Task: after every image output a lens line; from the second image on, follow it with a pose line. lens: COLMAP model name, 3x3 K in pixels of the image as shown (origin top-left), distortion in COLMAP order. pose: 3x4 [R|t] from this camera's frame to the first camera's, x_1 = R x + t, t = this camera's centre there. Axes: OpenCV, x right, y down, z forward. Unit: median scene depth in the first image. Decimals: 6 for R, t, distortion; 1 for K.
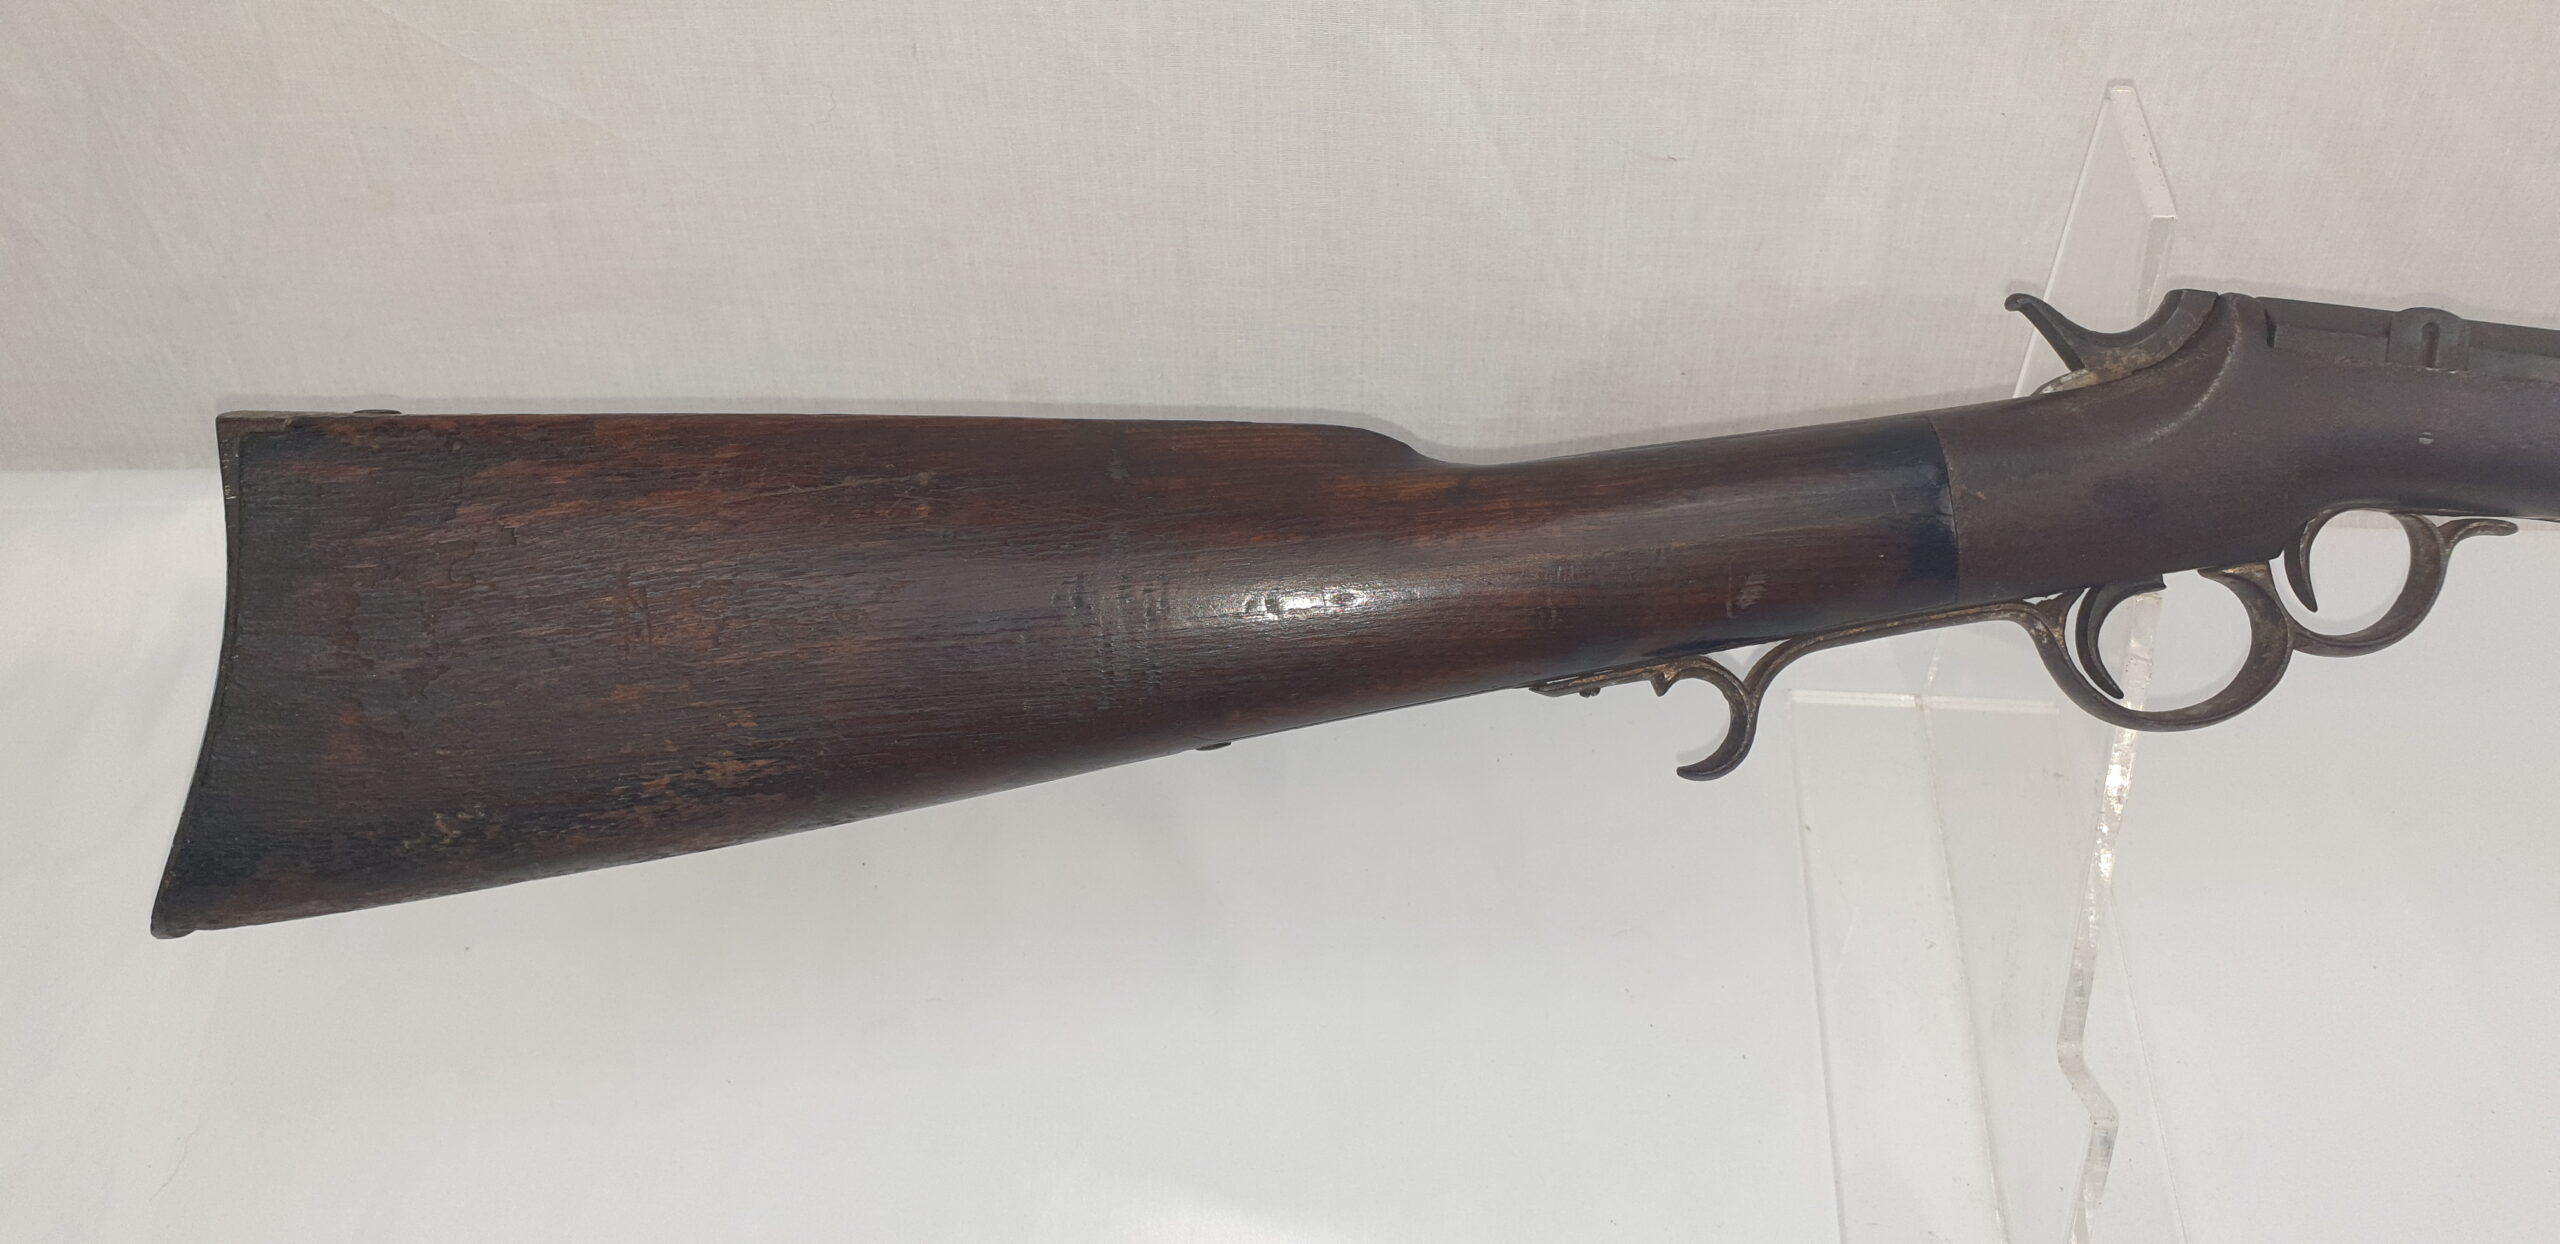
lens RADIAL K [[2046.2, 0, 1263.9], [0, 2046.2, 632.2], [0, 0, 1]] dist [0.011332, -0.008840]
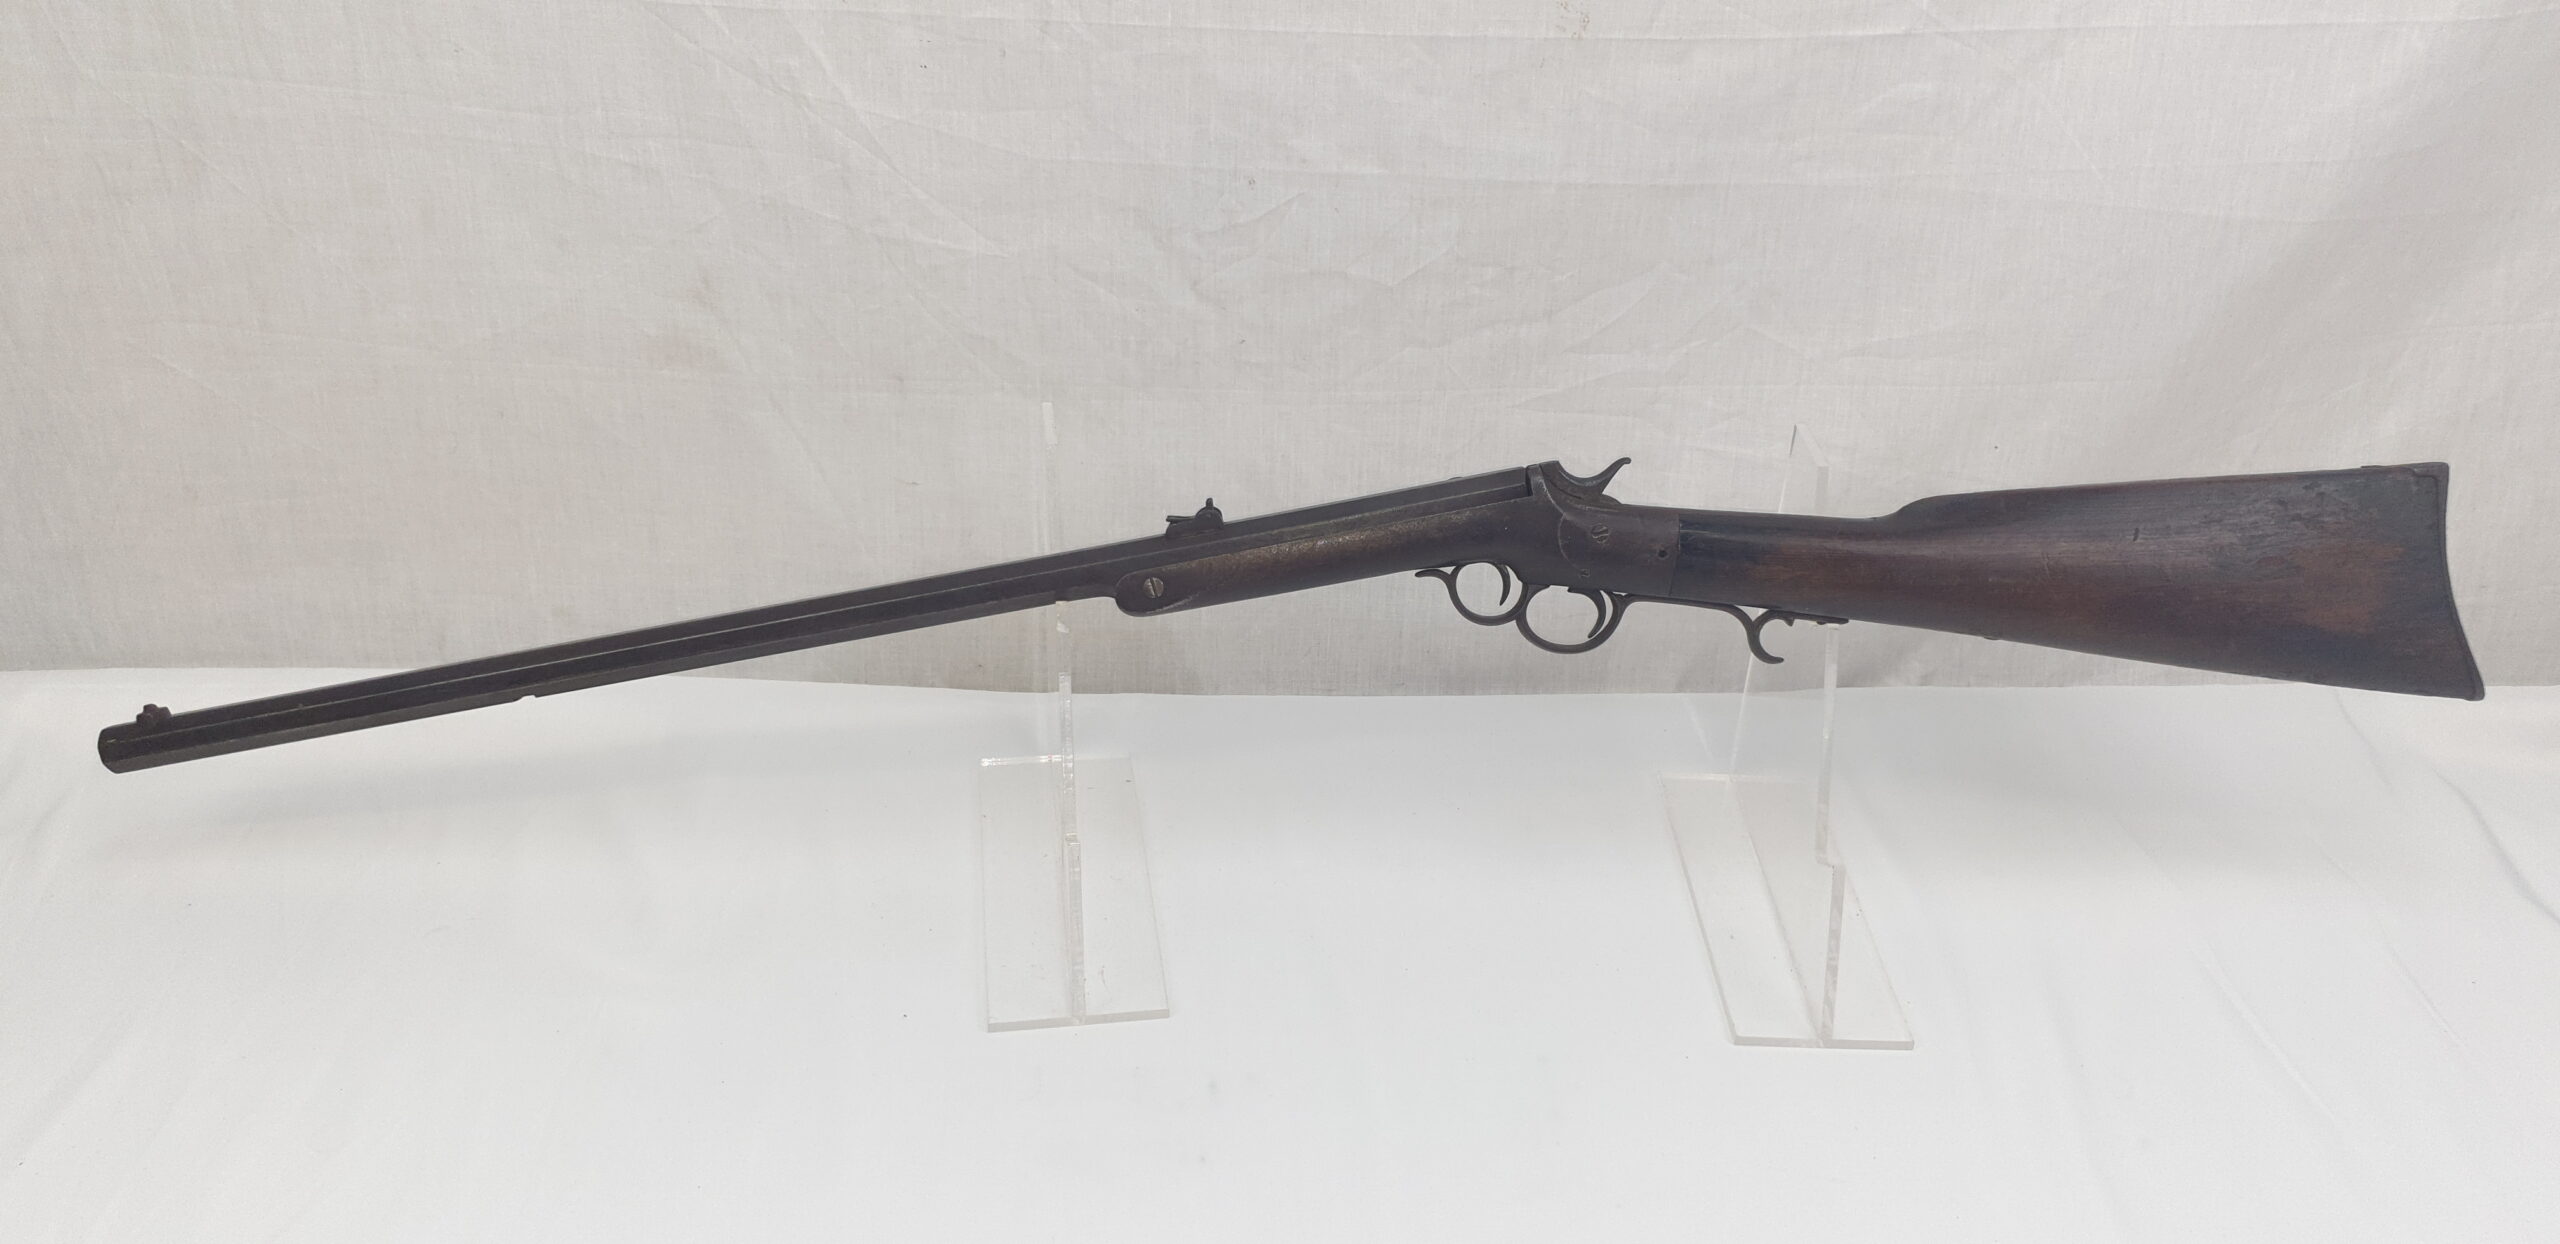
lens RADIAL K [[2046.2, 0, 1281.8], [0, 2046.2, 590.5], [0, 0, 1]] dist [0.011332, -0.008840]
pose [[0.990336, 0.015301, 0.137846, 0.372529], [0.026685, 0.954303, -0.297646, 0.595808], [-0.136101, 0.298448, 0.944672, -1.107206]]
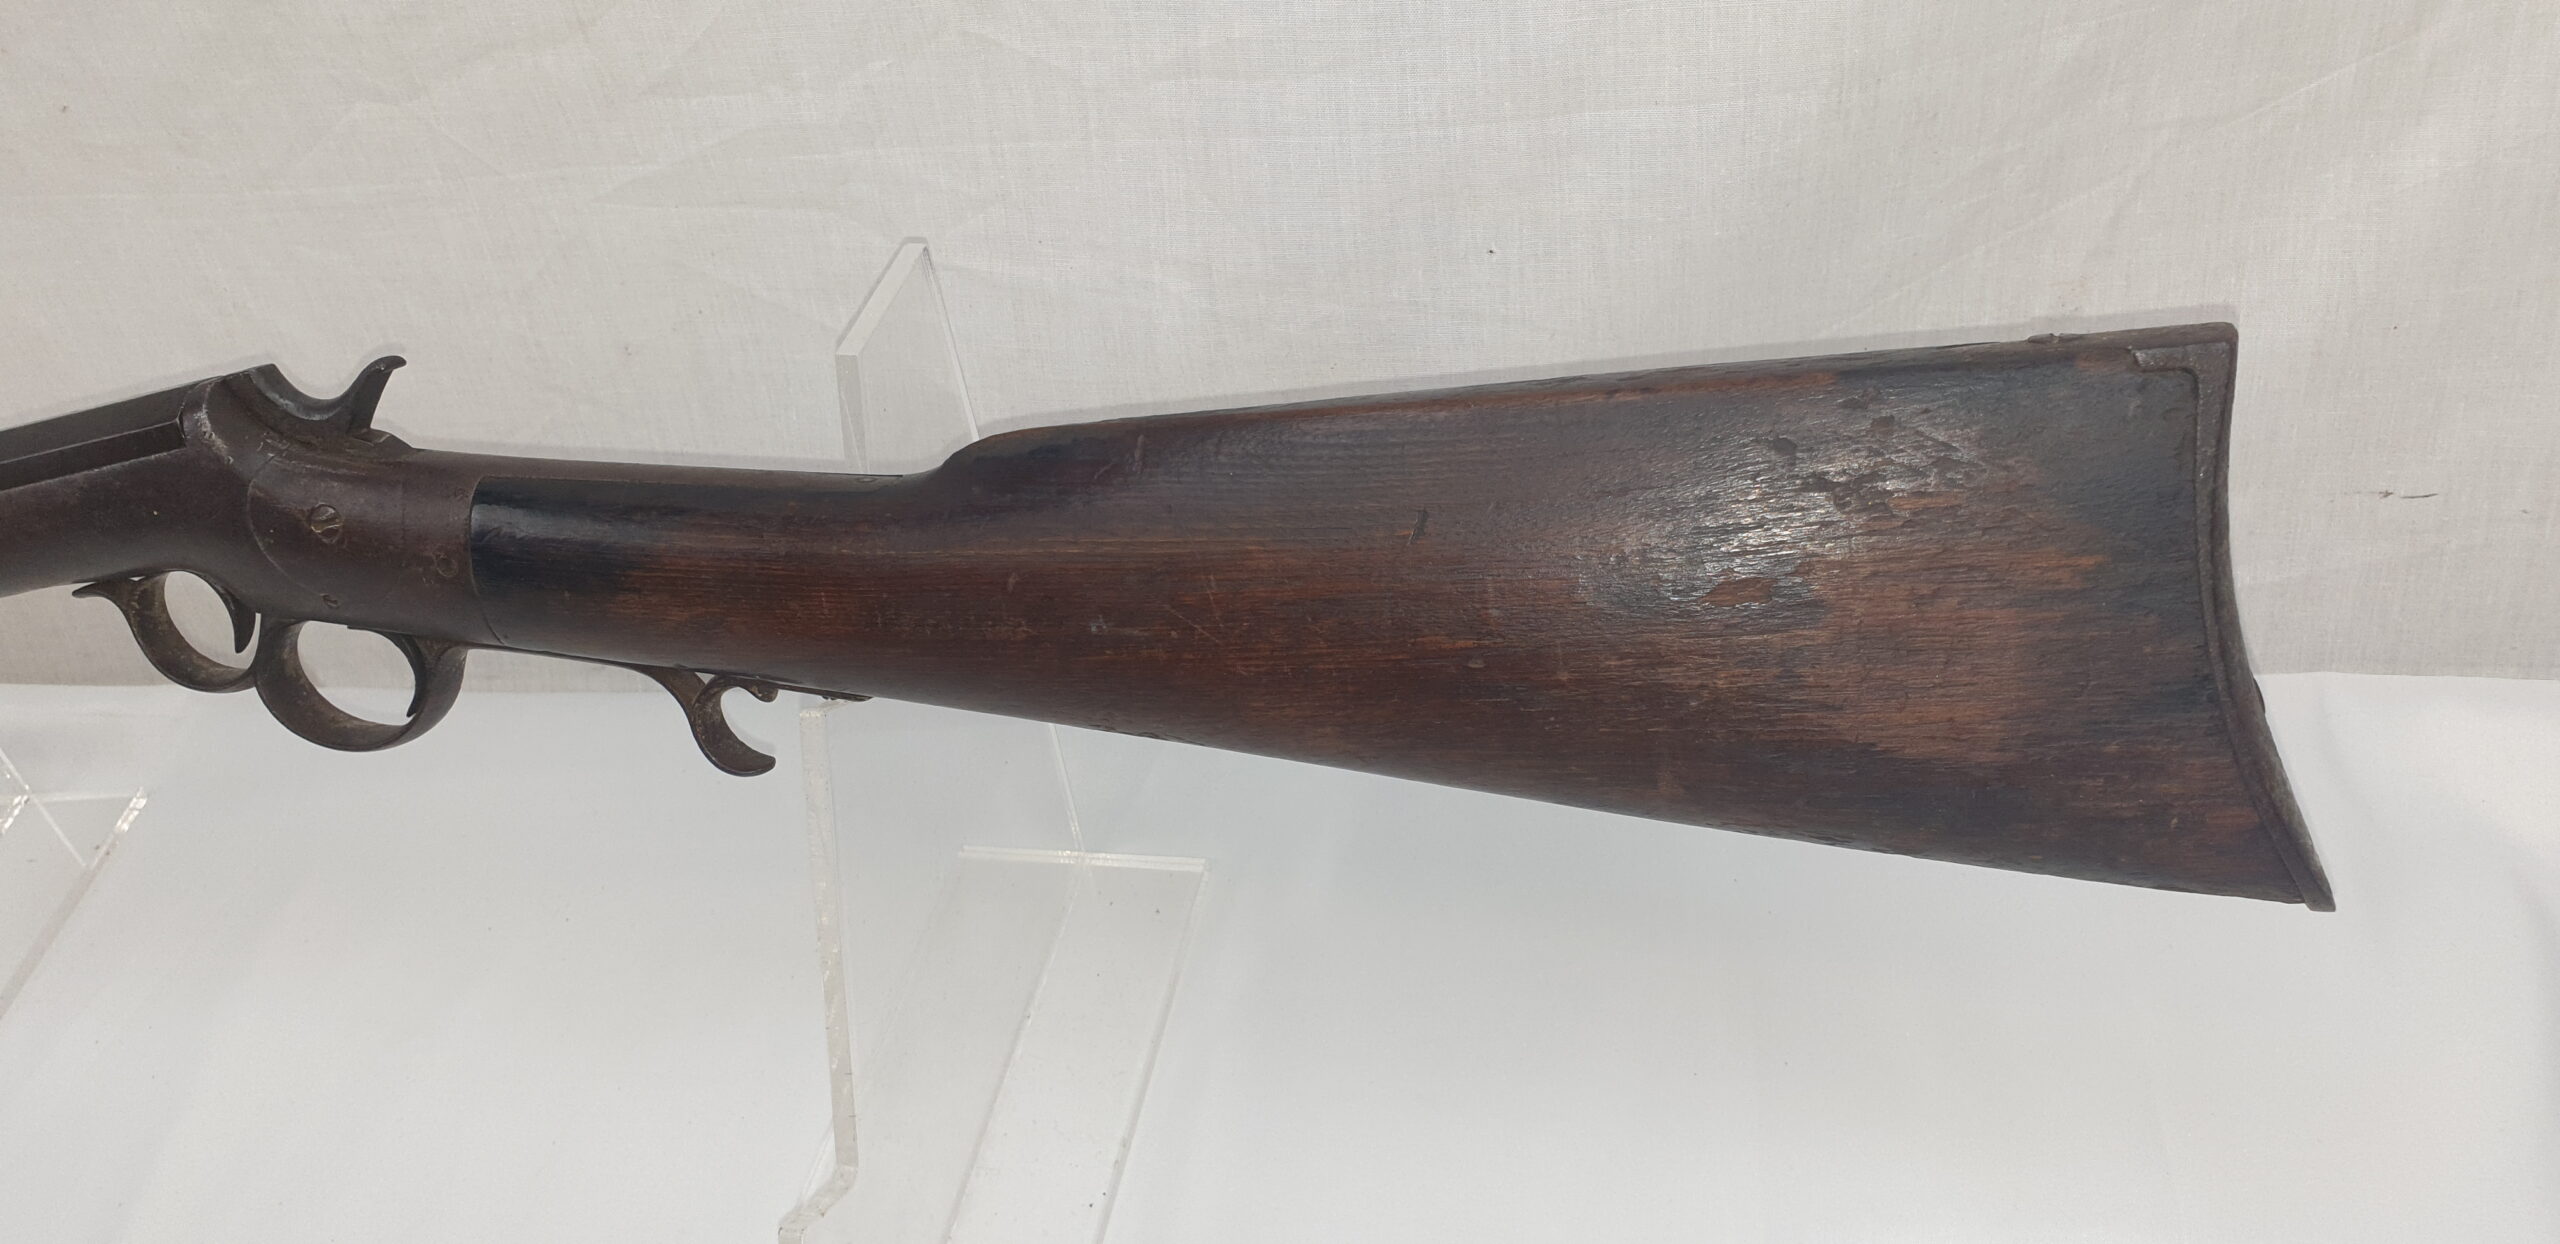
lens RADIAL K [[2046.2, 0, 1254.6], [0, 2046.2, 617.9], [0, 0, 1]] dist [0.011332, -0.008840]
pose [[0.996061, -0.001746, -0.088651, 1.583726], [-0.009392, 0.992104, -0.125067, 0.068634], [0.088169, 0.125407, 0.988180, -0.090487]]
